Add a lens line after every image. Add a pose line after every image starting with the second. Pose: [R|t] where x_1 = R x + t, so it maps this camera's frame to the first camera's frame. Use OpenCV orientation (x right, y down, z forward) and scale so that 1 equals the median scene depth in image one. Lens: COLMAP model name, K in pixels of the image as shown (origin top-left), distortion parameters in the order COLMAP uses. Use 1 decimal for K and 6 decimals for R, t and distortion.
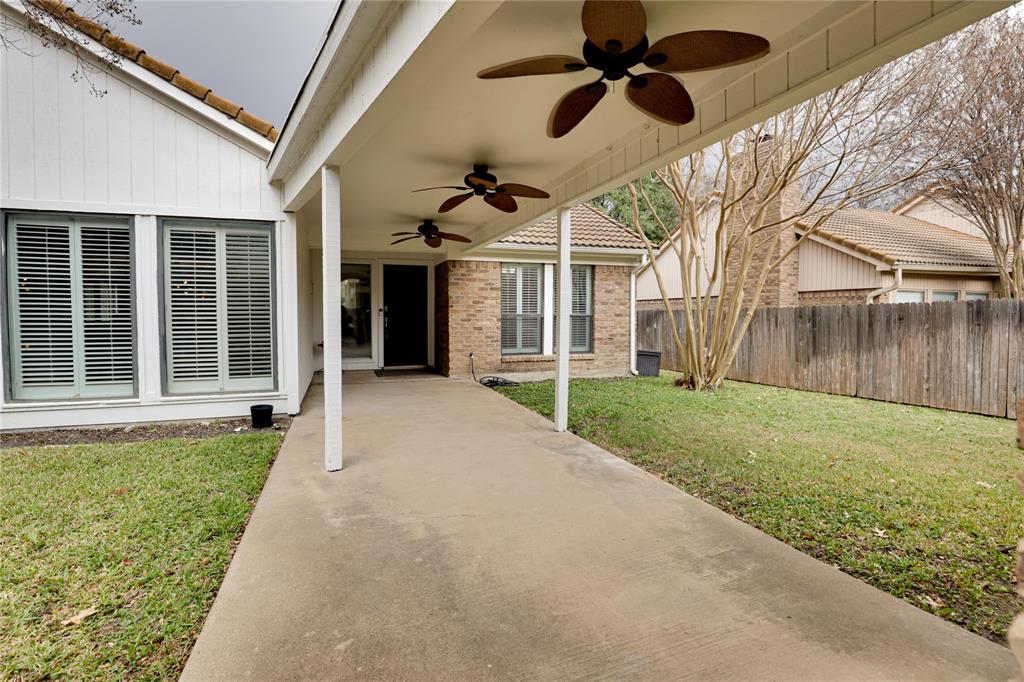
lens RADIAL K [[479.0, 0, 510.6], [0, 479.0, 338.0], [0, 0, 1]] dist [-0.027414, 0.001328]
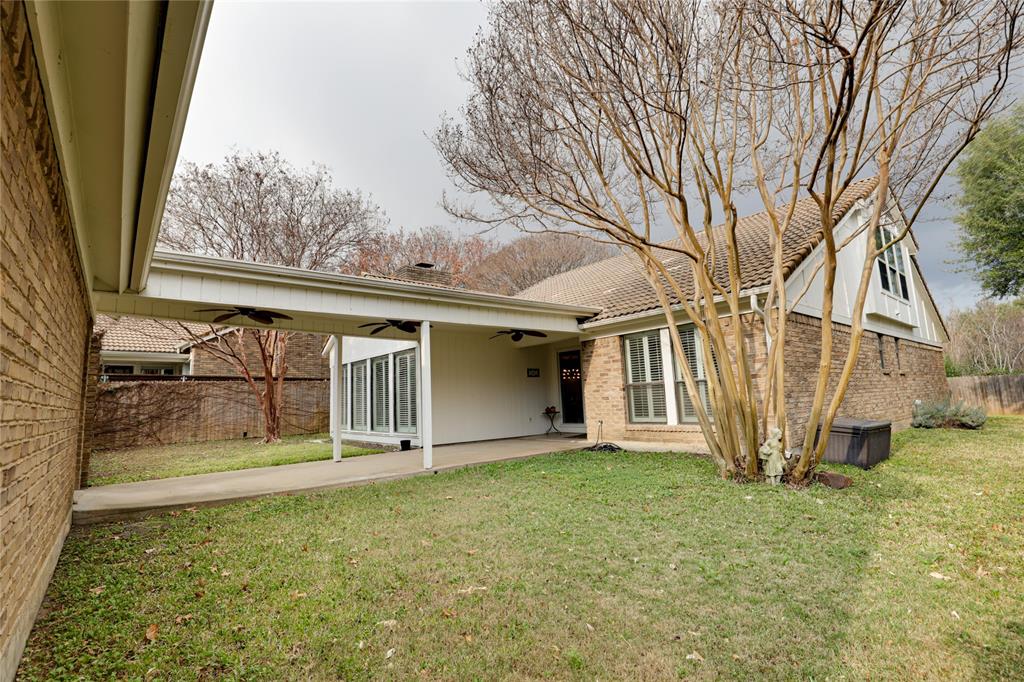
lens RADIAL K [[479.0, 0, 510.3], [0, 479.0, 337.1], [0, 0, 1]] dist [-0.027414, 0.001328]
pose [[0.337801, -0.132761, -0.931807, 0.900800], [0.001371, 0.990070, -0.140565, -0.004142], [0.941216, 0.046206, 0.334629, 0.411207]]
